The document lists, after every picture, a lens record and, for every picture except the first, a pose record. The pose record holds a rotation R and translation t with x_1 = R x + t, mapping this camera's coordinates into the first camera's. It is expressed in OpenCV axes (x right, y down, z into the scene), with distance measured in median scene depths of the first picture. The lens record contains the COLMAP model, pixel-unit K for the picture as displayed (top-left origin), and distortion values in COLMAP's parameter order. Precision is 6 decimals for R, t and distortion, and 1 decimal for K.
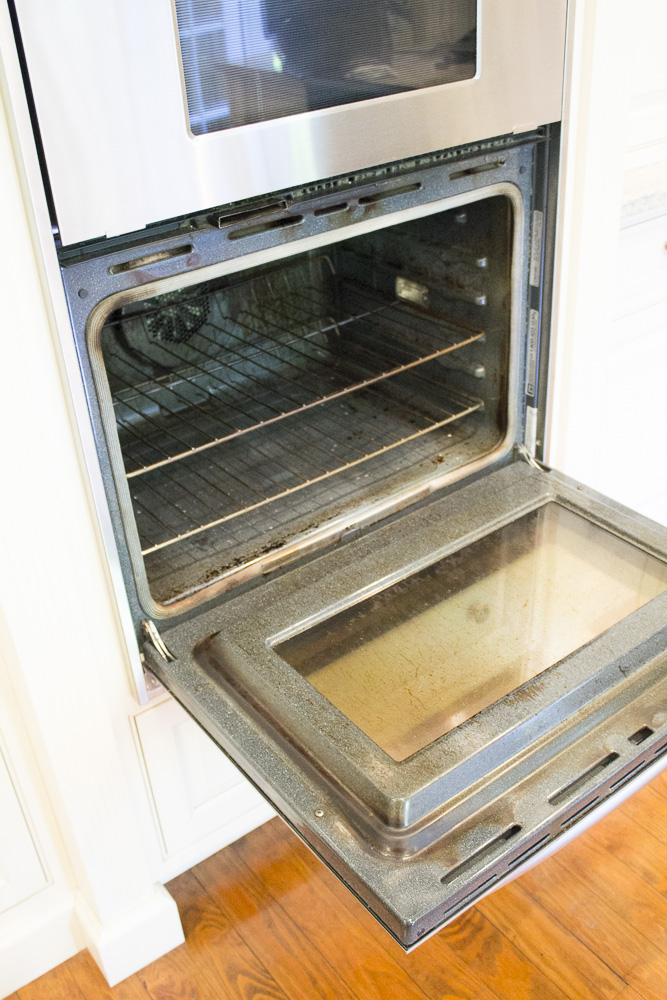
lens RADIAL K [[996.2, 0, 333.5], [0, 996.2, 500.0], [0, 0, 1]] dist [-0.114404, -0.001641]
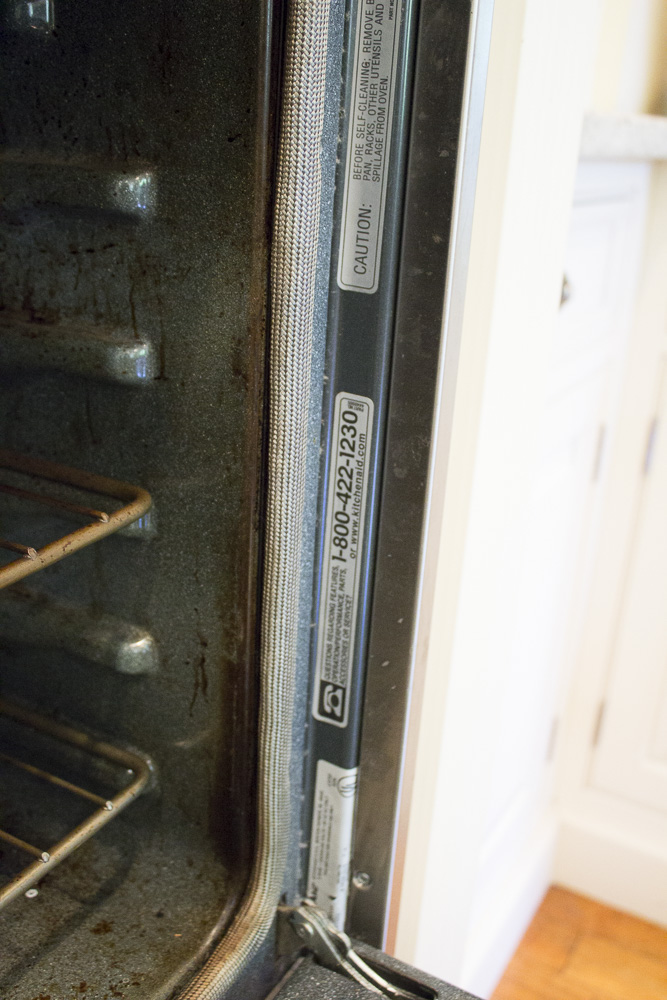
lens RADIAL K [[1052.1, 0, 333.5], [0, 1052.1, 500.0], [0, 0, 1]] dist [-0.082311, 0.006641]
pose [[0.914031, -0.036877, 0.403964, 0.088286], [0.116129, 0.977966, -0.173482, -0.117304], [-0.388665, 0.205480, 0.898174, 0.744875]]
